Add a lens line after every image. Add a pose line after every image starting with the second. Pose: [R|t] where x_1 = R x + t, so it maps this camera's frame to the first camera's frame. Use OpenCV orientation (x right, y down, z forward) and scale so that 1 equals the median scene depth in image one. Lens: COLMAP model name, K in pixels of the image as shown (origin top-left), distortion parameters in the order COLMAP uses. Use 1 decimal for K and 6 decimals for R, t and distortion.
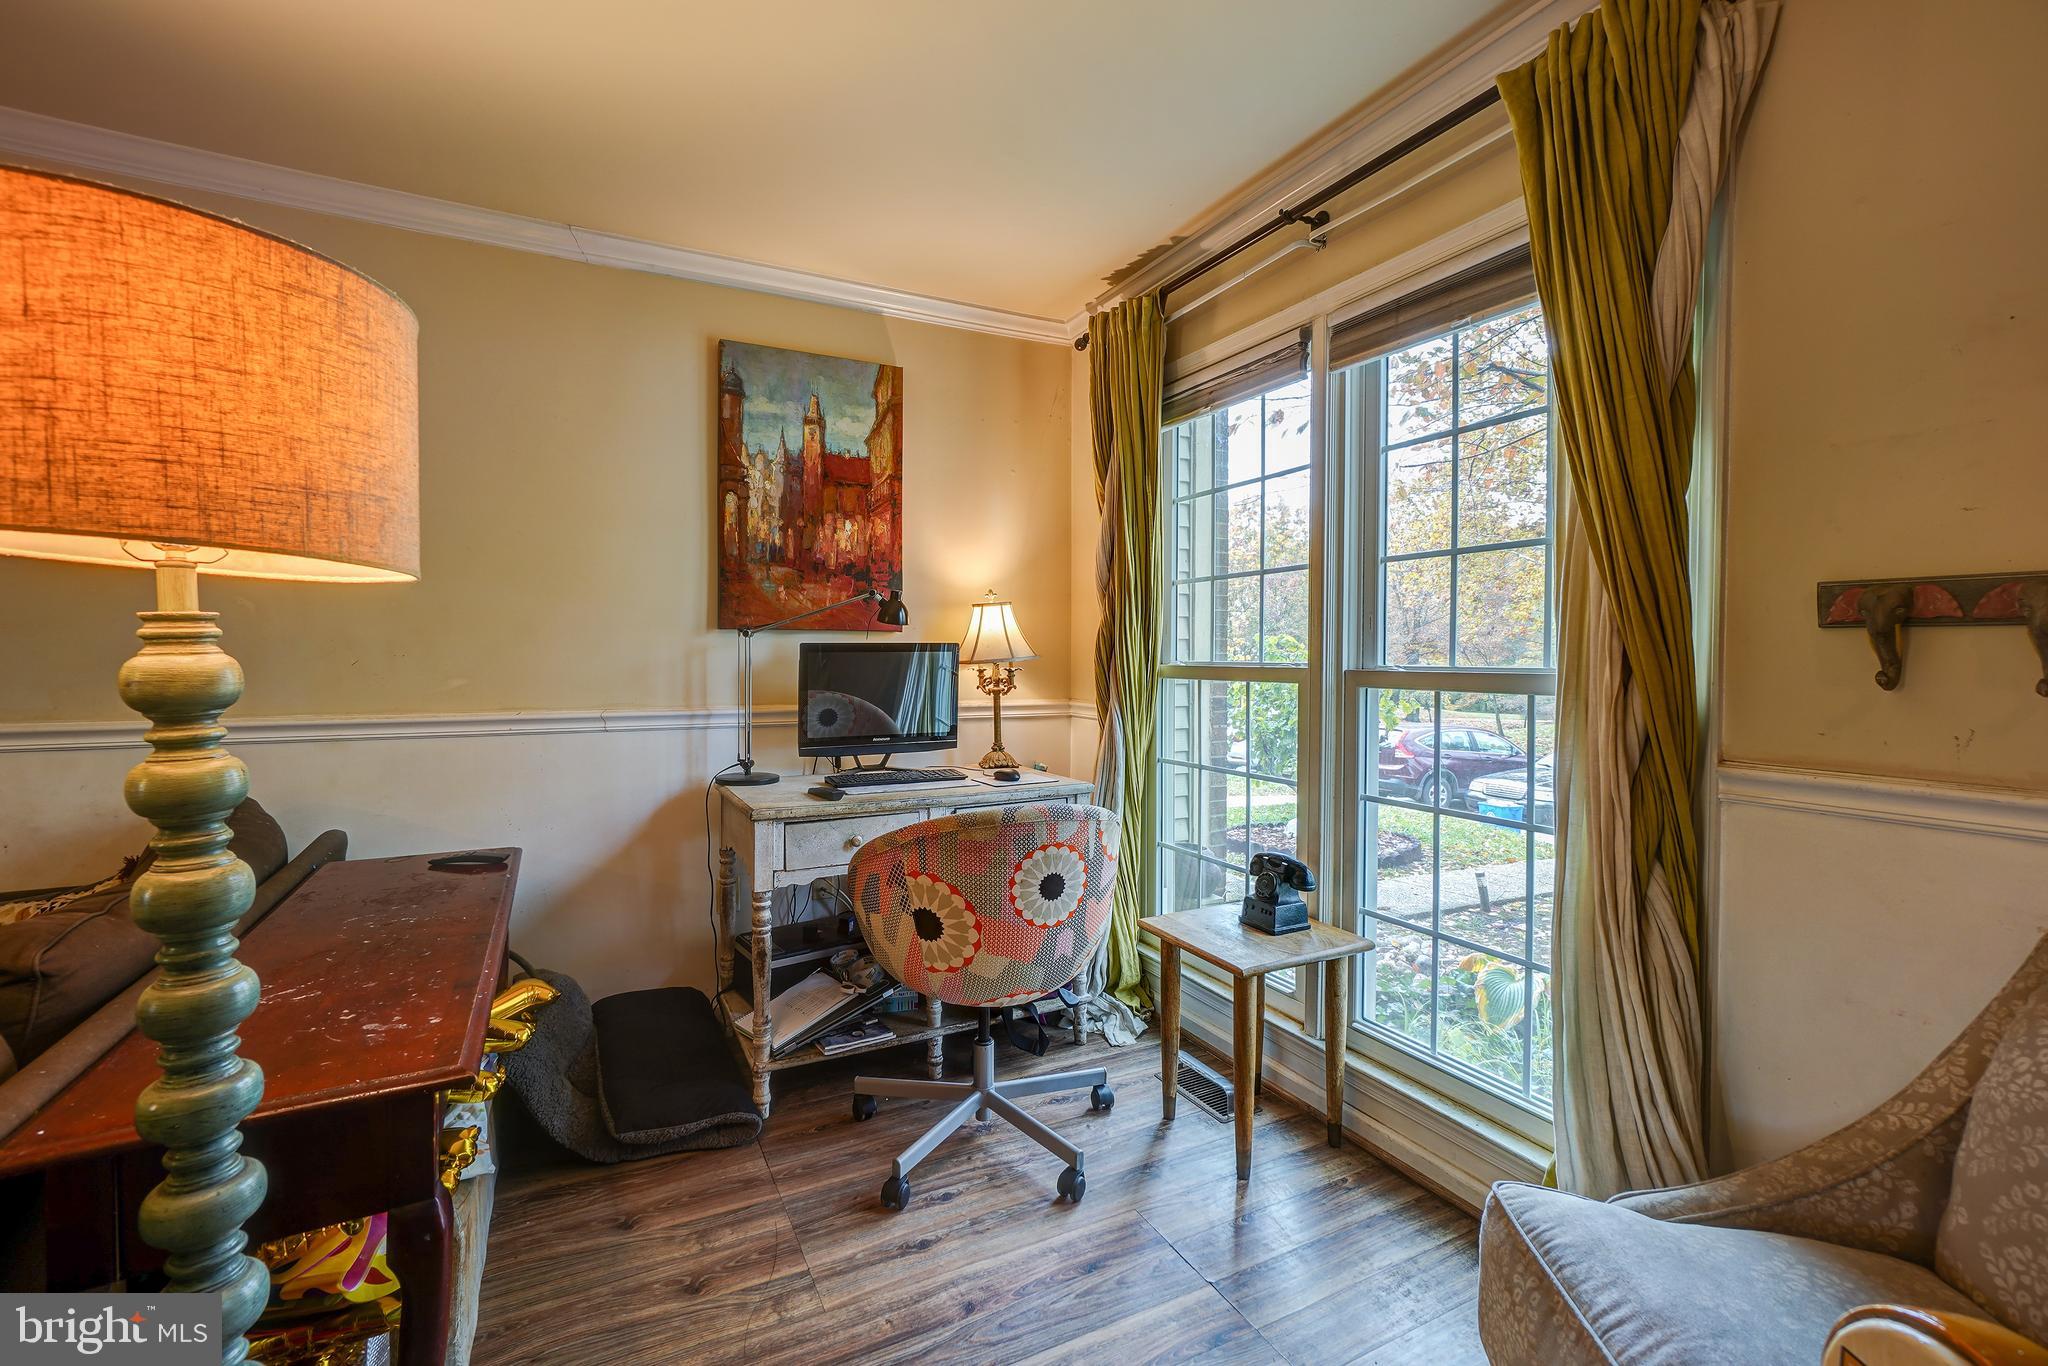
lens RADIAL K [[889.0, 0, 1011.8], [0, 889.0, 669.0], [0, 0, 1]] dist [-0.016172, 0.012542]
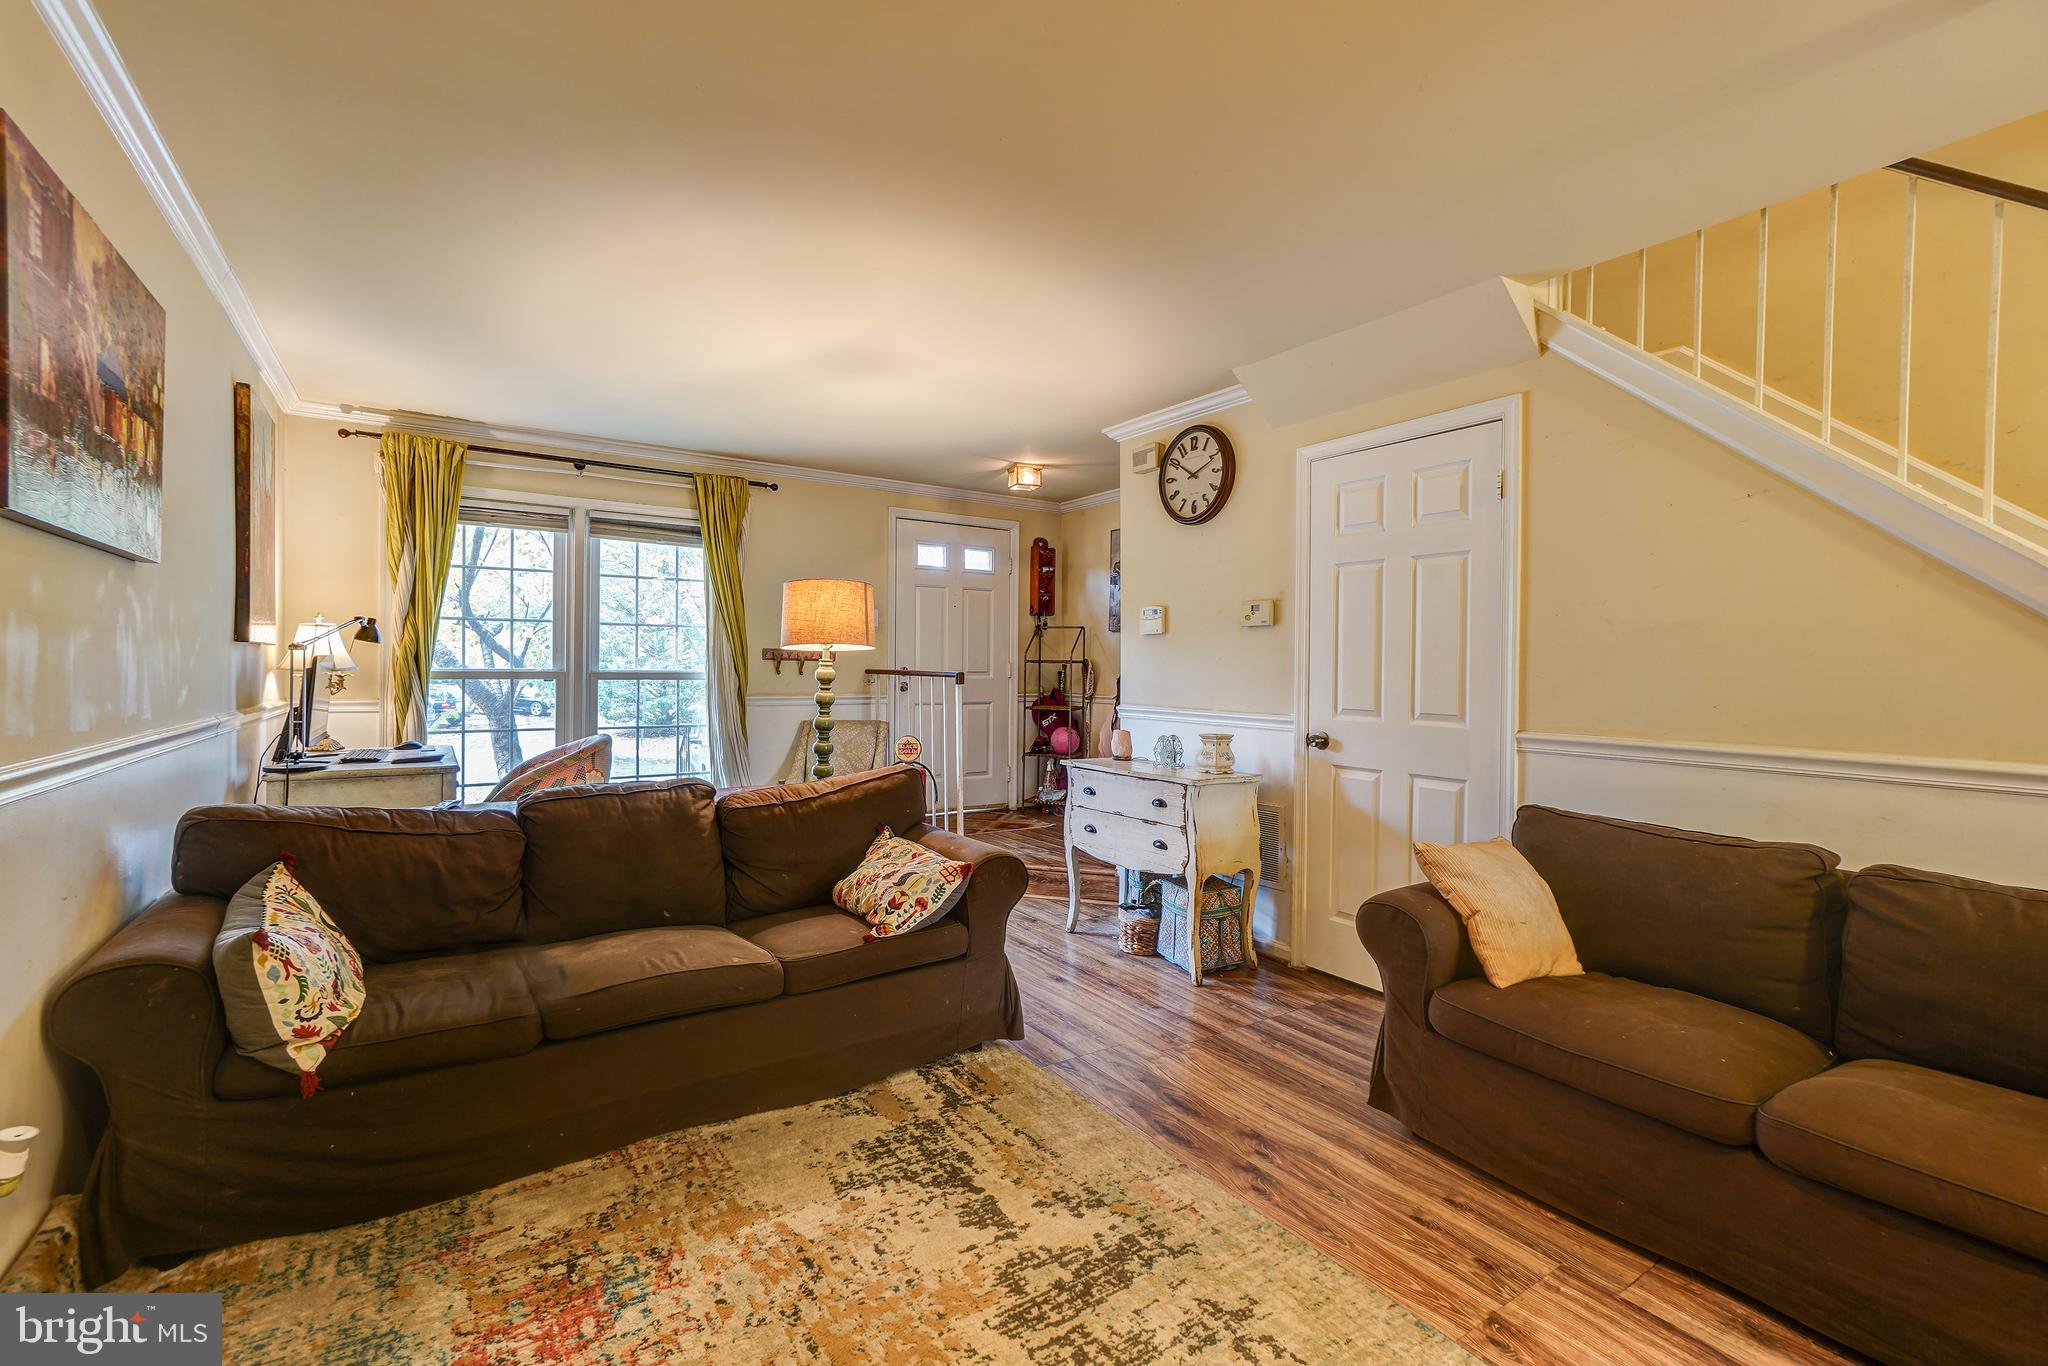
lens RADIAL K [[889.0, 0, 1015.6], [0, 889.0, 671.9], [0, 0, 1]] dist [-0.016172, 0.012542]
pose [[-0.120000, -0.008819, 0.992735, -2.053855], [0.005854, 0.999937, 0.009591, -0.014802], [-0.992757, 0.006962, -0.119941, 0.220742]]
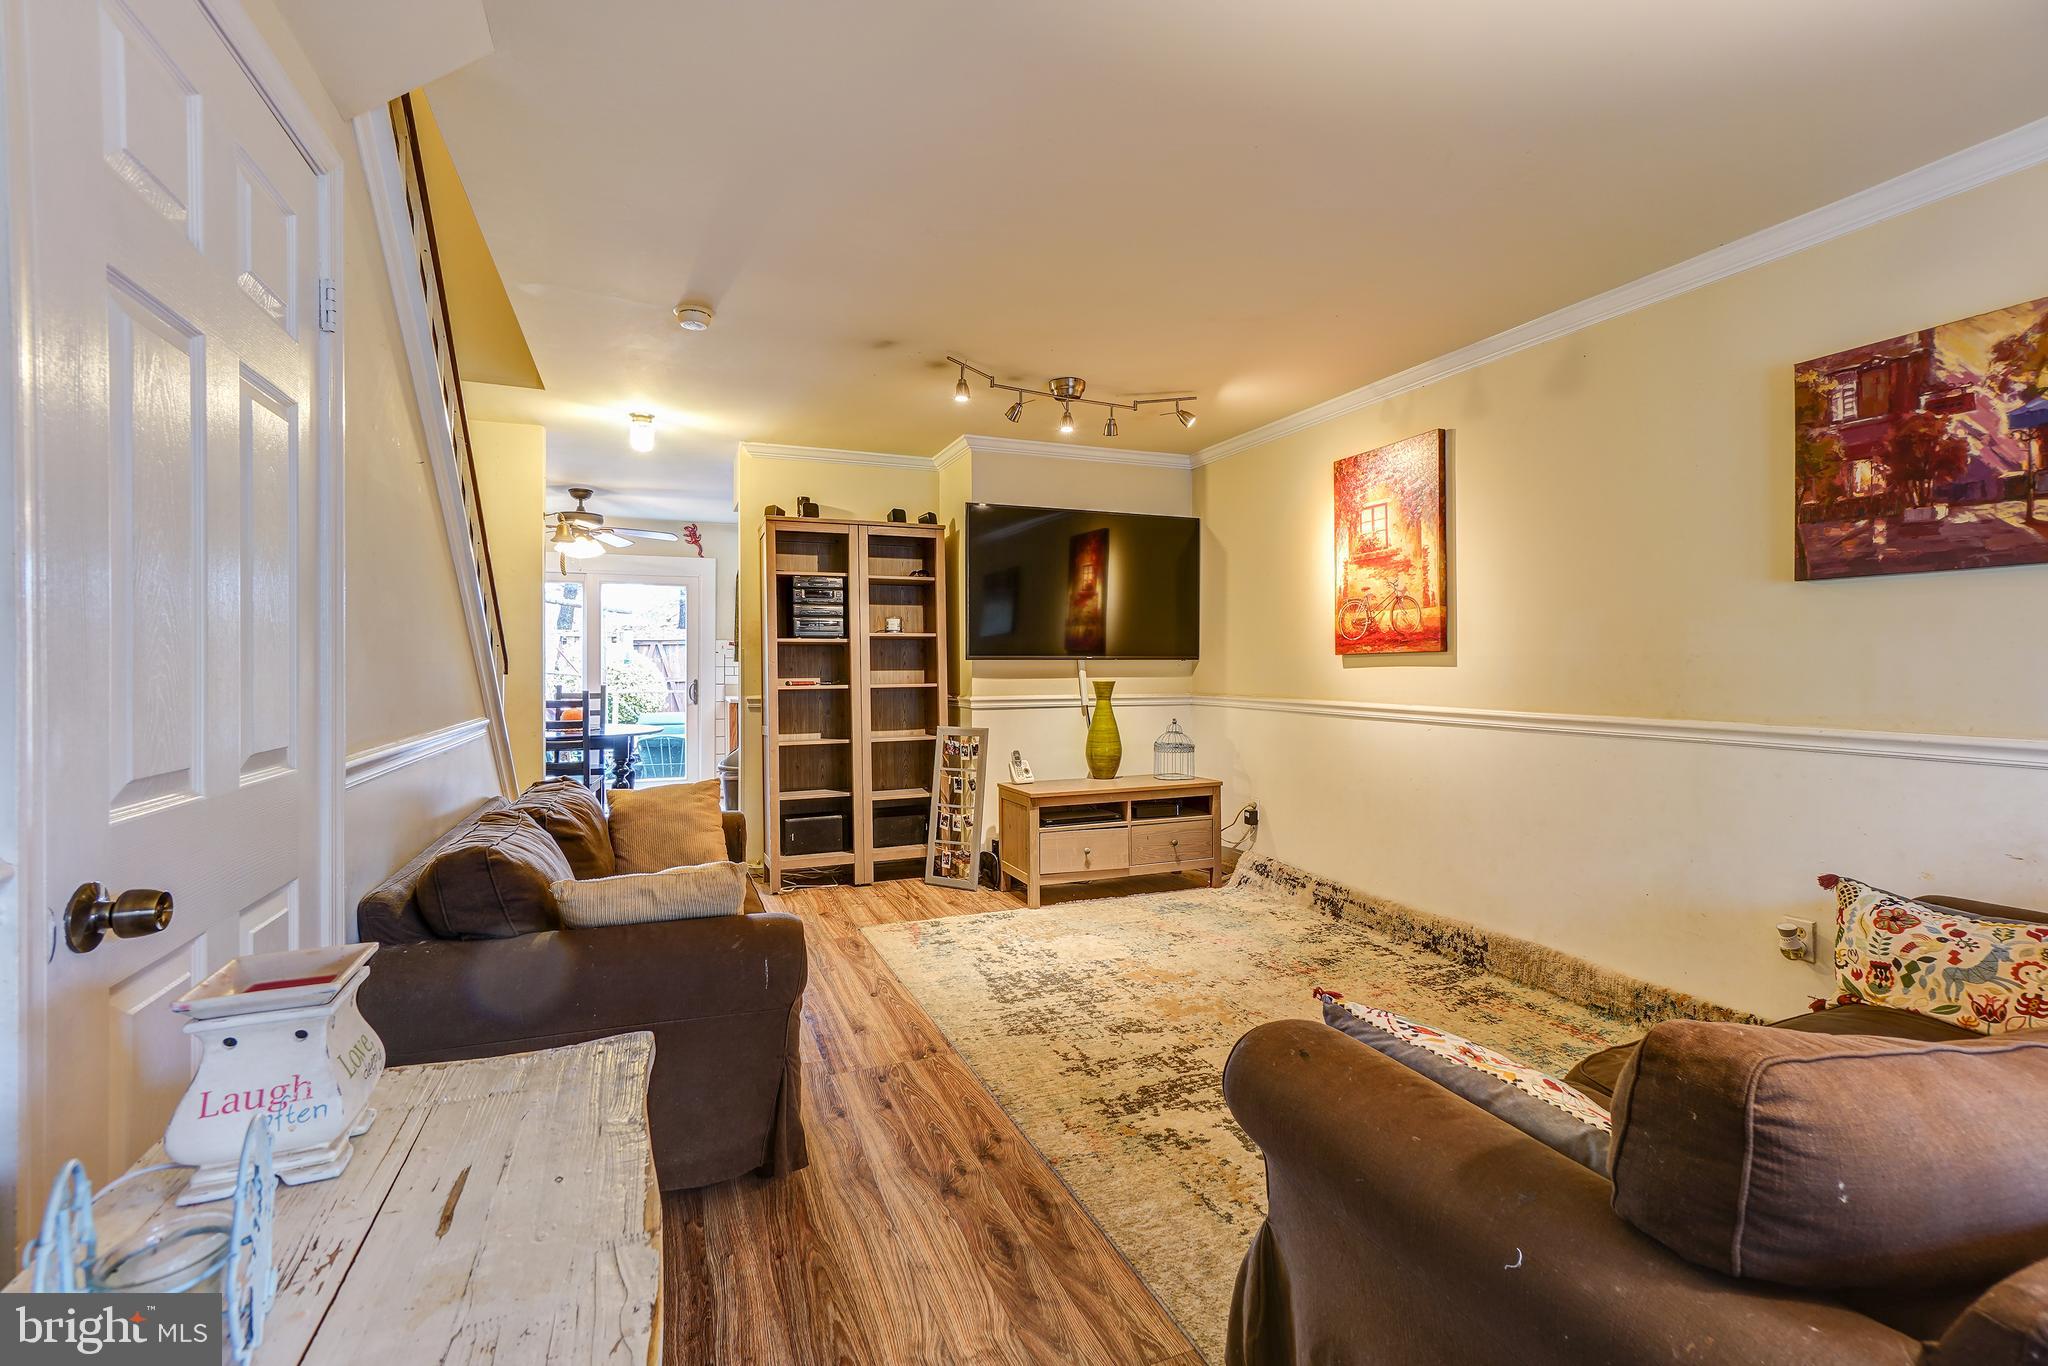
lens RADIAL K [[889.0, 0, 1018.2], [0, 889.0, 671.9], [0, 0, 1]] dist [-0.016172, 0.012542]
pose [[-0.076070, 0.004897, -0.997090, -0.075416], [-0.019546, 0.999788, 0.006402, 0.001262], [0.996911, 0.019976, -0.075958, -0.062347]]
